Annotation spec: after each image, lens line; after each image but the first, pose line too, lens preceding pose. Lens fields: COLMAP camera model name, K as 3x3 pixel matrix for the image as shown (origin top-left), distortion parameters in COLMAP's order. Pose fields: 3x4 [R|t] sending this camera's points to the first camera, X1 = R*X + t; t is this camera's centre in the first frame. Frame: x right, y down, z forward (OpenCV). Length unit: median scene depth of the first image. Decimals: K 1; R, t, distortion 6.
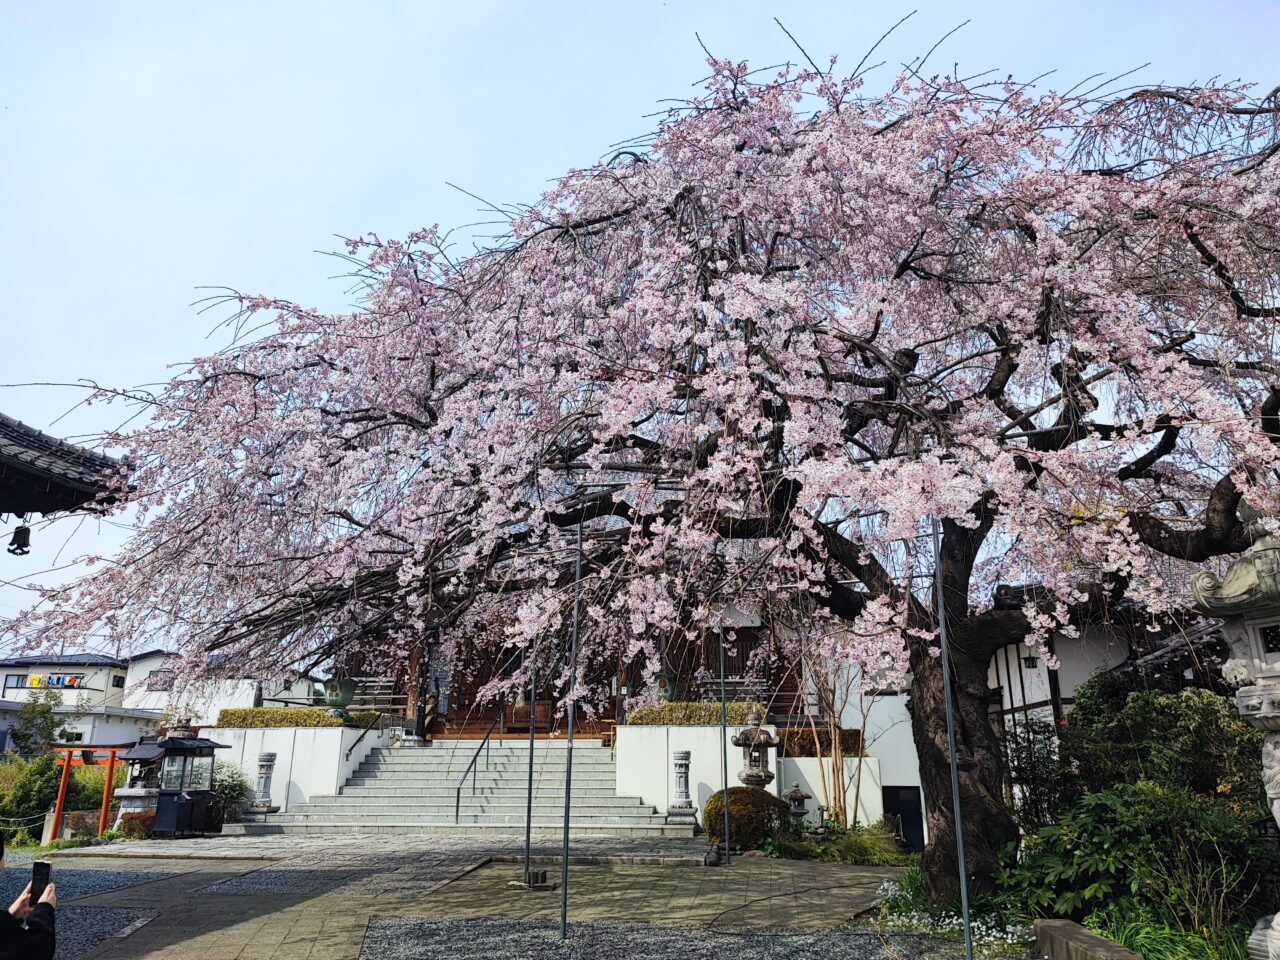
lens RADIAL K [[925.5, 0, 641.9], [0, 925.5, 471.9], [0, 0, 1]] dist [0.041804, -0.038307]
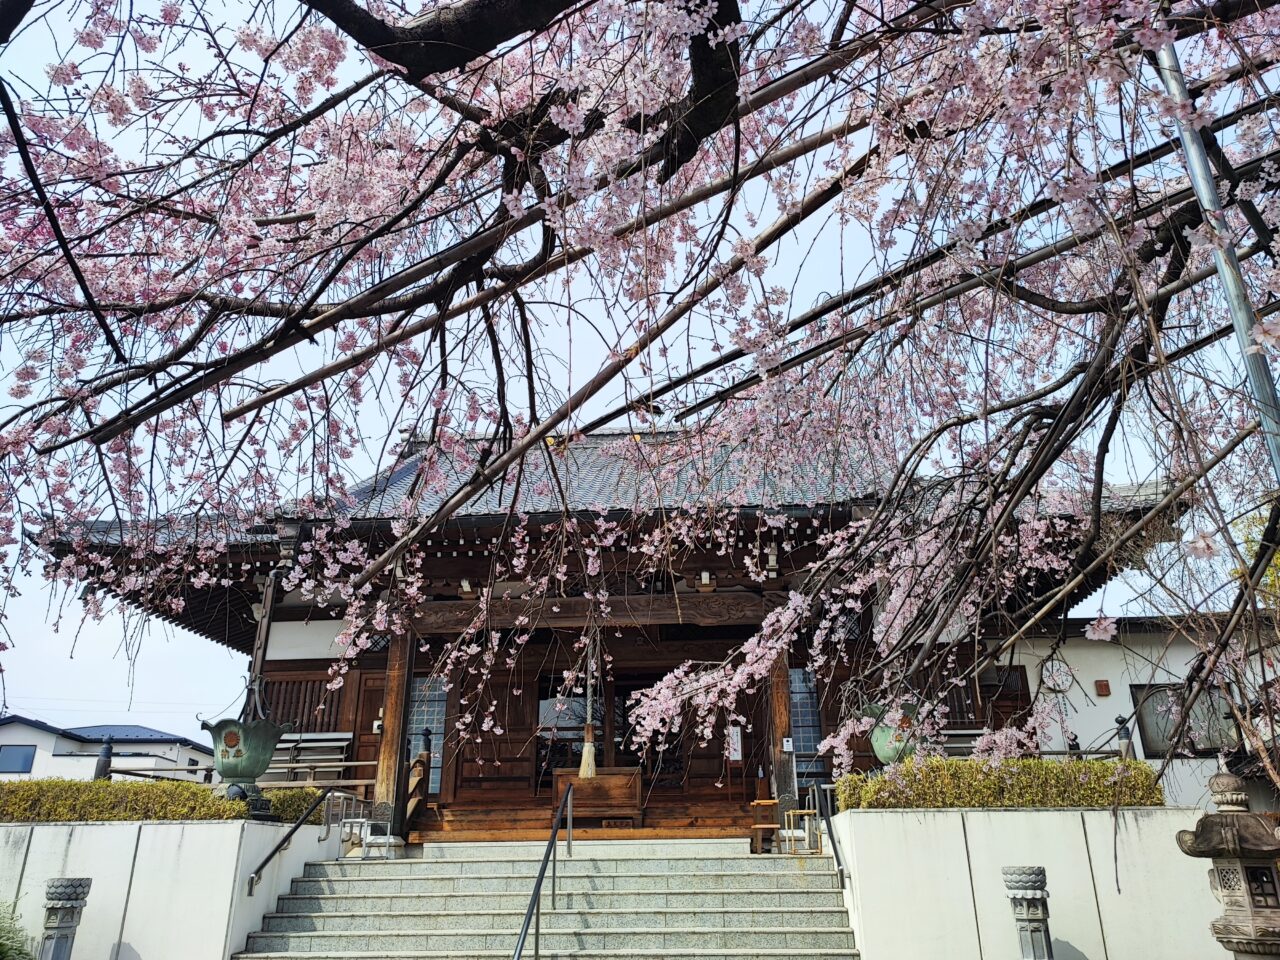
lens RADIAL K [[925.5, 0, 643.2], [0, 925.5, 477.3], [0, 0, 1]] dist [0.041804, -0.038307]
pose [[0.998405, 0.009586, 0.055638, -0.157367], [-0.004875, 0.996438, -0.084193, 0.149242], [-0.056247, 0.083788, 0.994895, 0.535878]]
